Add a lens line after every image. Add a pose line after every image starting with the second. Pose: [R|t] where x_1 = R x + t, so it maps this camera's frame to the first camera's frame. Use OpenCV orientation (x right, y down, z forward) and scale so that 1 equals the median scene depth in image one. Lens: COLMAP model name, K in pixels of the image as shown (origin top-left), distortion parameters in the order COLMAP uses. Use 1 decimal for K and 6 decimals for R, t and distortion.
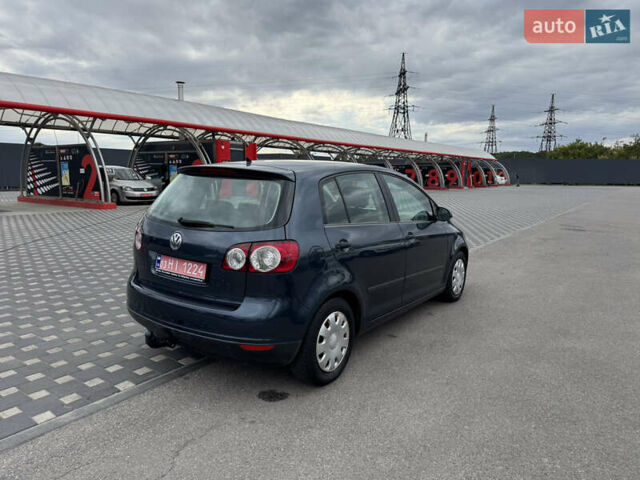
lens RADIAL K [[464.8, 0, 323.1], [0, 464.8, 219.2], [0, 0, 1]] dist [0.000827, -0.006820]
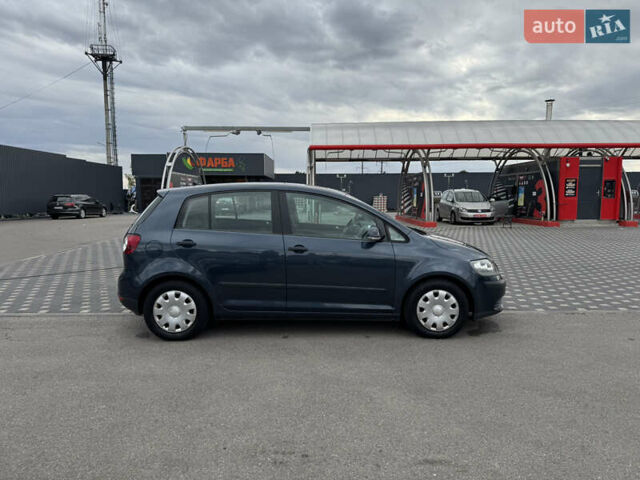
lens RADIAL K [[464.8, 0, 323.1], [0, 464.8, 219.2], [0, 0, 1]] dist [0.000827, -0.006820]
pose [[0.568700, 0.021259, -0.822270, 0.281224], [-0.062160, 0.997918, -0.017191, -0.004291], [0.820193, 0.060889, 0.568837, 0.106981]]
